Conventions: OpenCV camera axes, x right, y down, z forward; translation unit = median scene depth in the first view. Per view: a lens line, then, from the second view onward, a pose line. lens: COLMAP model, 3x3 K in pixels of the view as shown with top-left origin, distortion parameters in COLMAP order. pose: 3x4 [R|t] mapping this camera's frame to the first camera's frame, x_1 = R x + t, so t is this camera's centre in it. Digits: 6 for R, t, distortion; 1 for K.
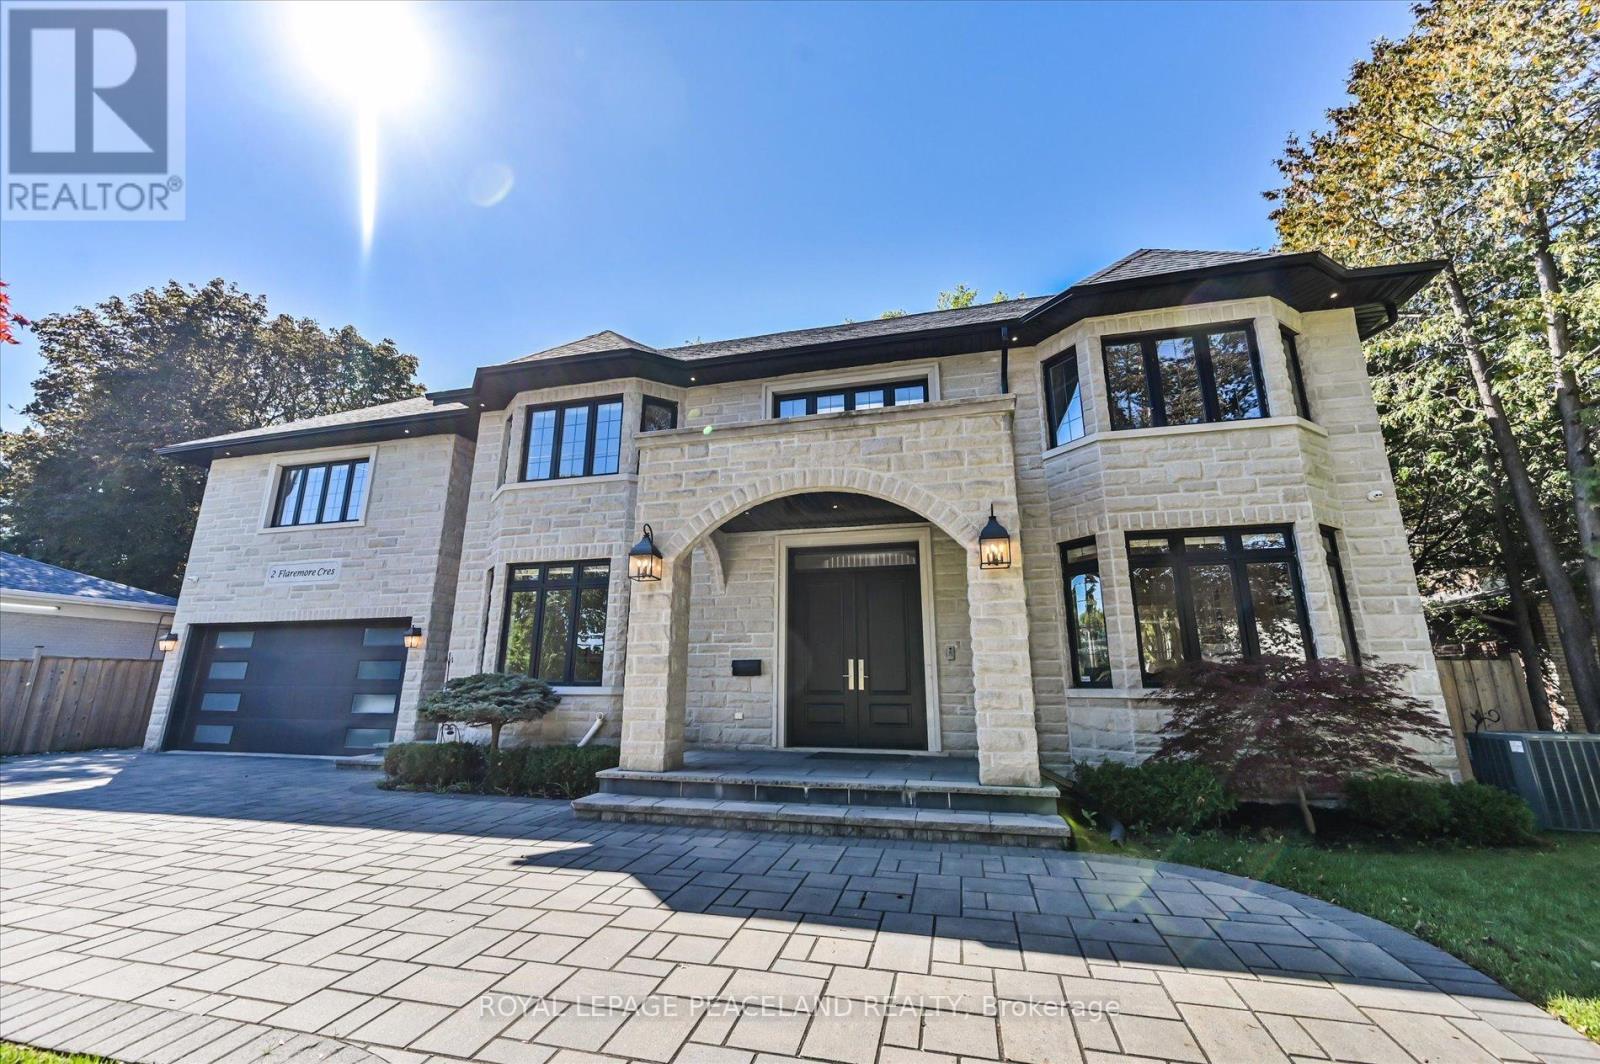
lens RADIAL K [[632.8, 0, 797.7], [0, 632.8, 528.4], [0, 0, 1]] dist [-0.000477, -0.000320]
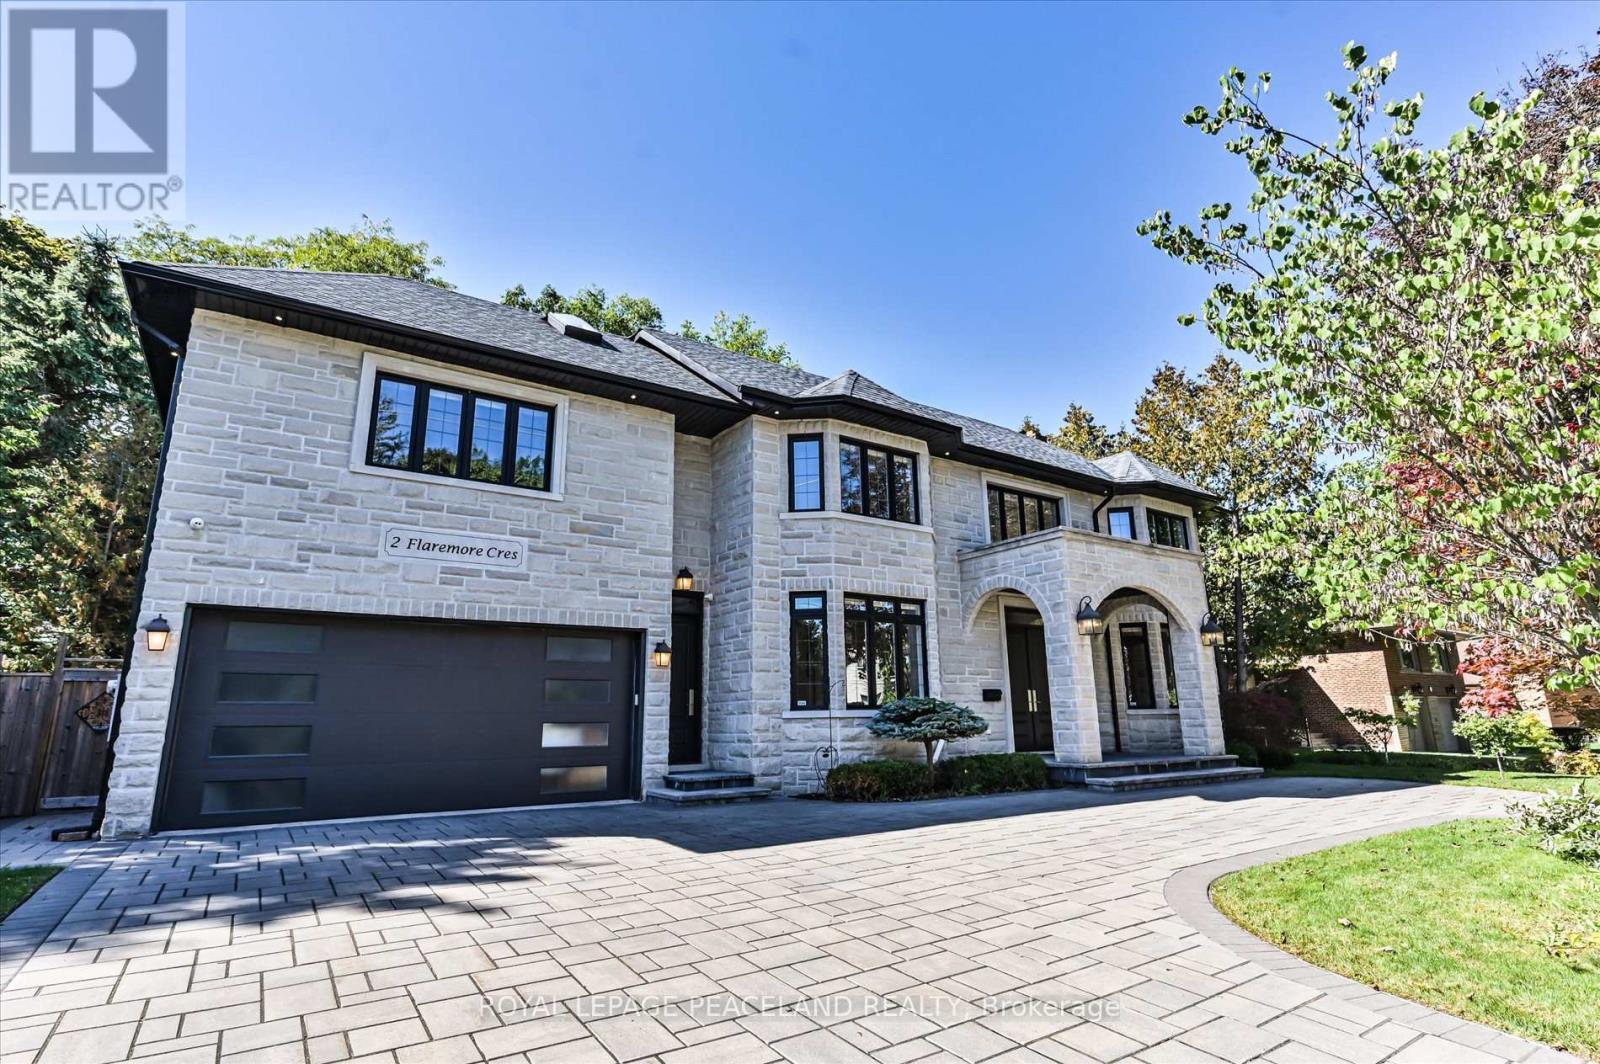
lens RADIAL K [[644.1, 0, 797.9], [0, 644.1, 585.3], [0, 0, 1]] dist [-0.000066, -0.000107]
pose [[0.715688, 0.127757, 0.686635, -0.998072], [-0.162882, 0.986549, -0.013786, 0.059010], [-0.679161, -0.101974, 0.726871, 0.242456]]
